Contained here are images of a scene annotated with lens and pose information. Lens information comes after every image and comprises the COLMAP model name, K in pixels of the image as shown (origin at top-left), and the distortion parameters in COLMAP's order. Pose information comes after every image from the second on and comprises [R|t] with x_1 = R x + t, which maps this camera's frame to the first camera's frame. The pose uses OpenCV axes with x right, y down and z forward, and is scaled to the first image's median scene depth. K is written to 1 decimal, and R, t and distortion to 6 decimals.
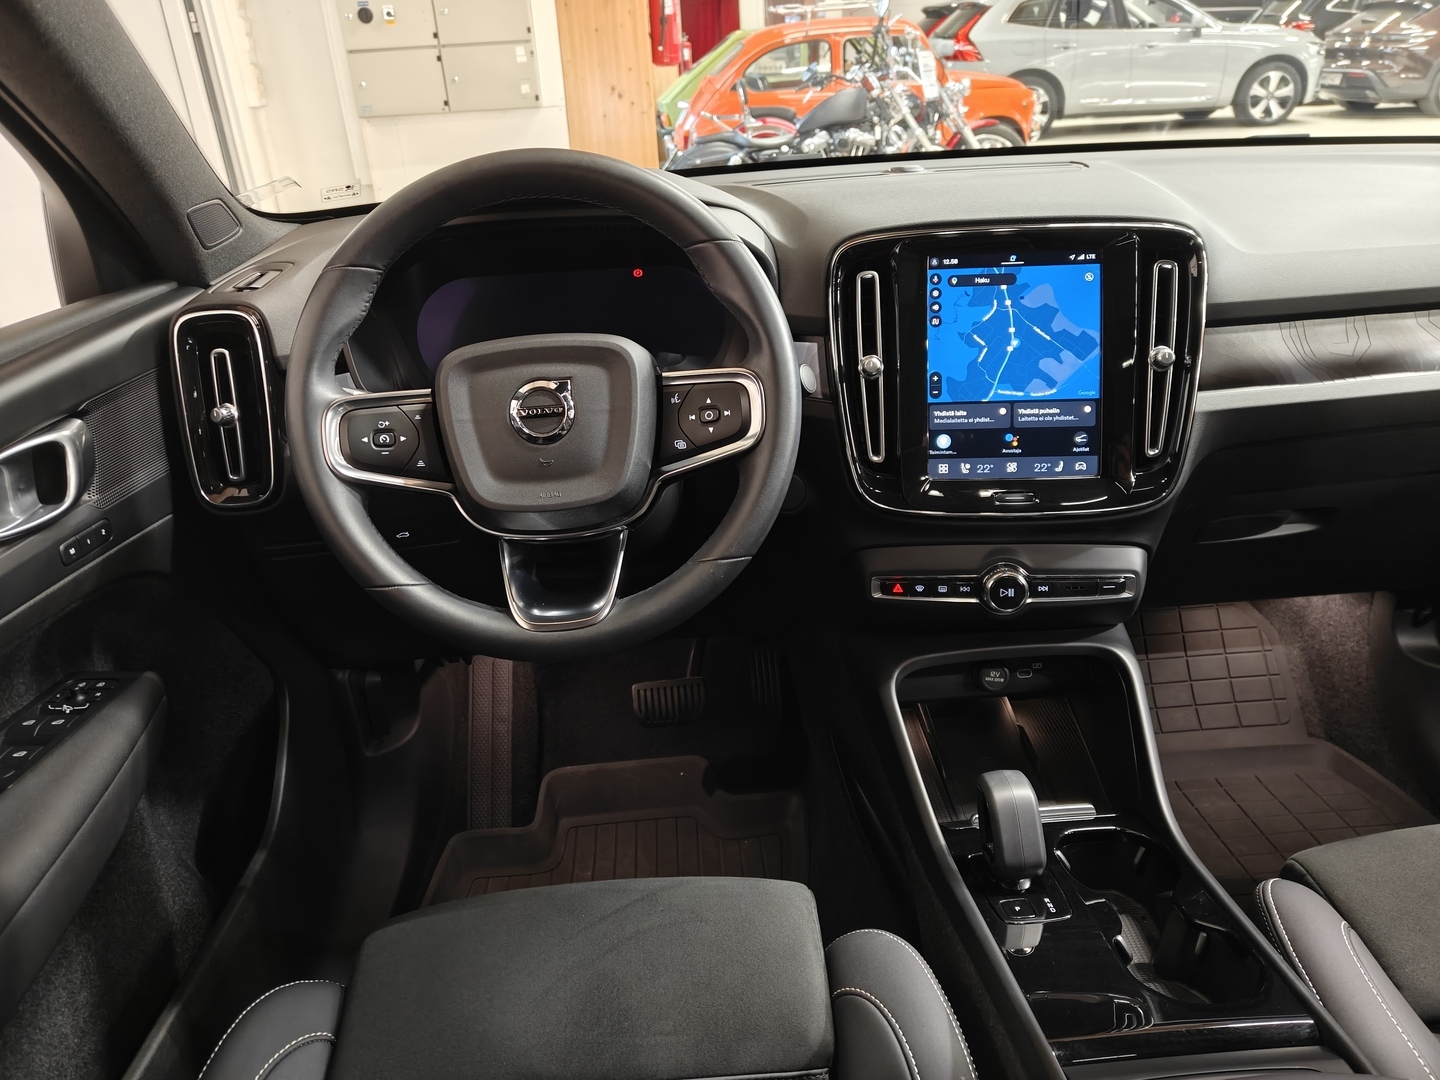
lens RADIAL K [[1021.0, 0, 716.5], [0, 1021.0, 541.6], [0, 0, 1]] dist [0.008288, -0.002674]
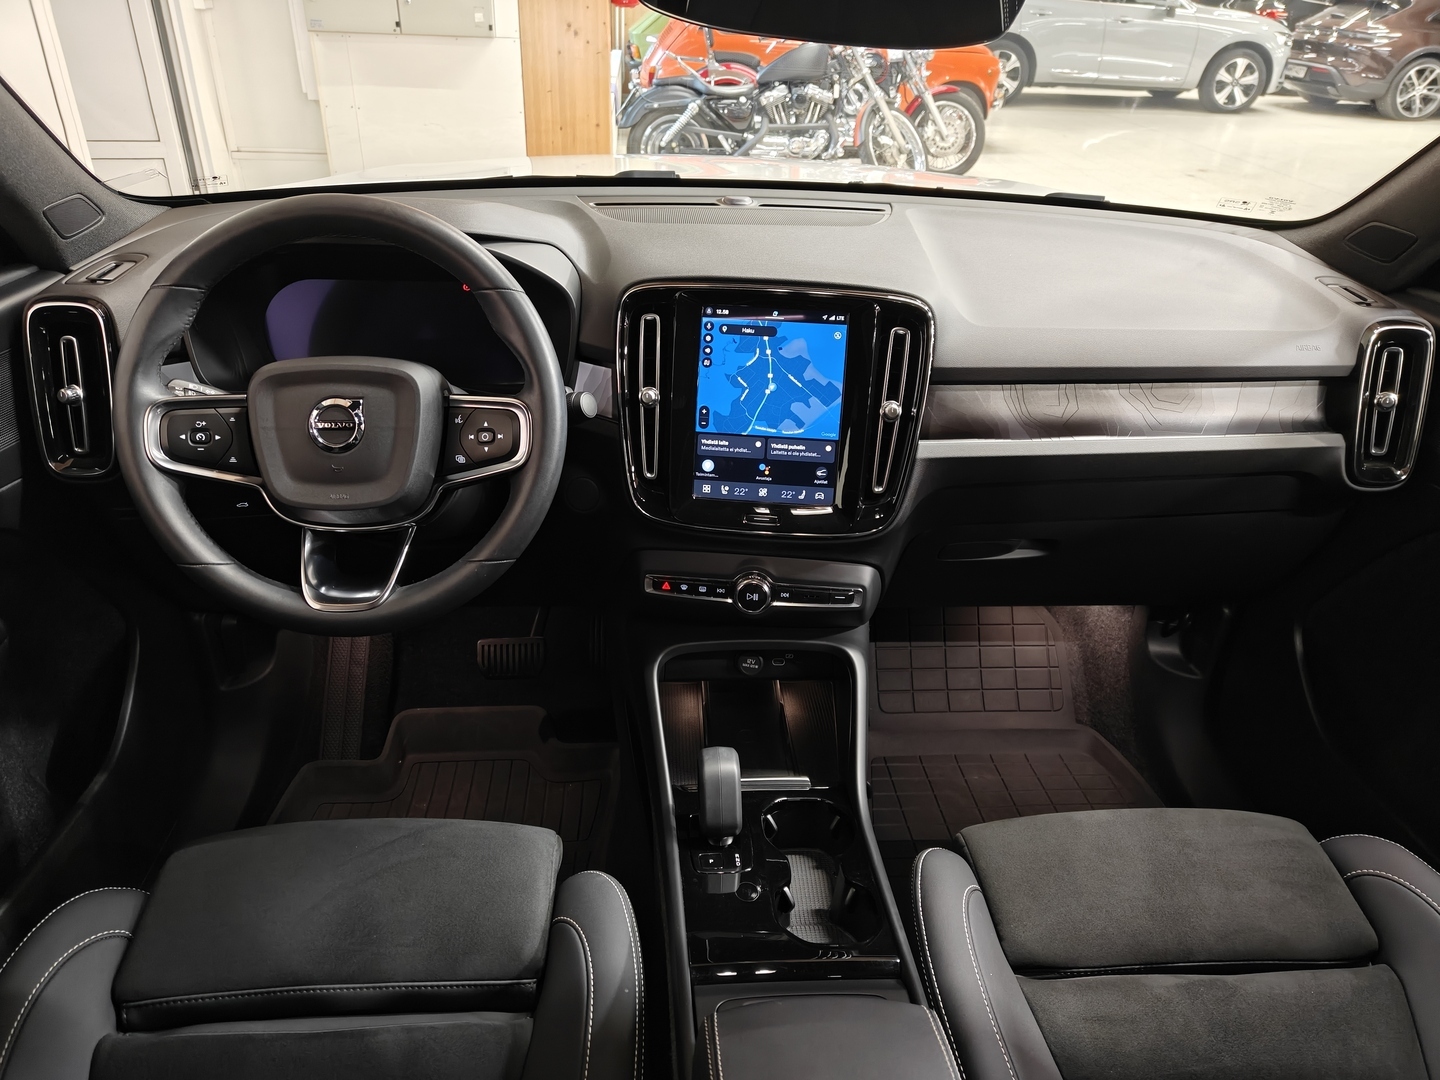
lens RADIAL K [[1014.2, 0, 721.4], [0, 1014.2, 543.6], [0, 0, 1]] dist [0.016941, -0.013050]
pose [[0.996161, 0.071493, 0.050527, 0.185221], [-0.074644, 0.995187, 0.063488, -0.083837], [-0.045745, -0.067016, 0.996703, -0.161971]]
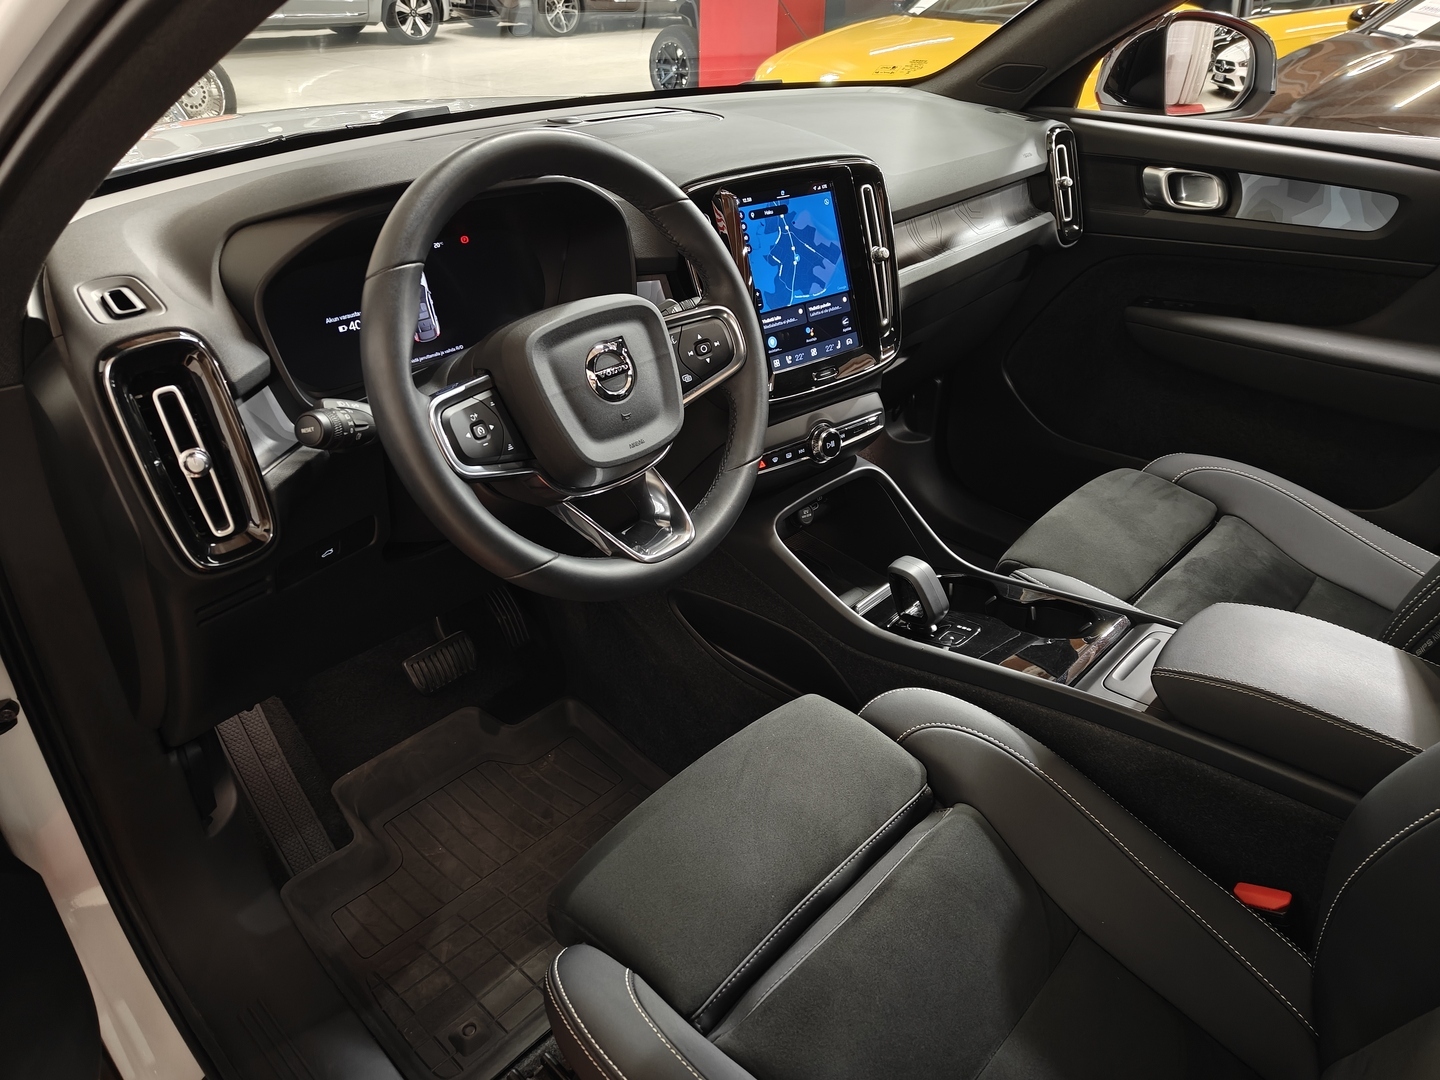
lens RADIAL K [[1014.2, 0, 721.4], [0, 1014.2, 543.6], [0, 0, 1]] dist [0.016941, -0.013050]
pose [[0.720513, -0.304105, 0.623203, -0.692317], [0.255691, 0.951894, 0.168880, -0.088525], [-0.644580, 0.037667, 0.763609, 0.077287]]
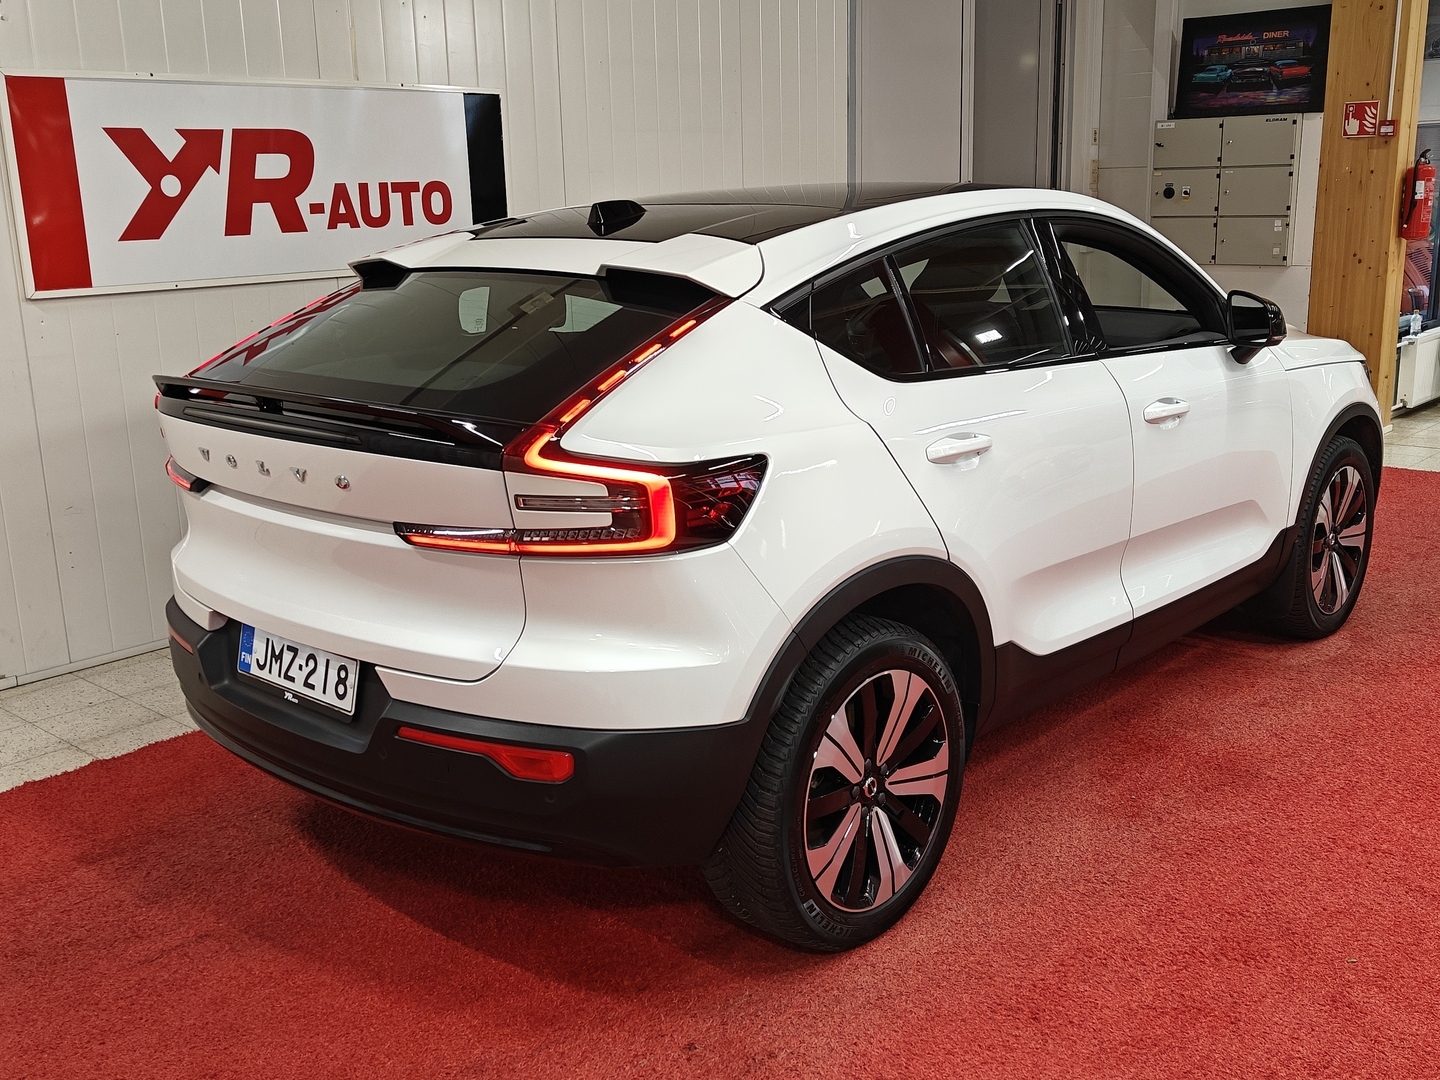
lens RADIAL K [[1476.5, 0, 680.0], [0, 1476.5, 538.2], [0, 0, 1]] dist [0.004759, 0.025195]
pose [[0.683393, 0.205072, -0.700656, 3.571578], [-0.329981, 0.942872, -0.045885, 1.126075], [0.651219, 0.262561, 0.712022, -3.596574]]
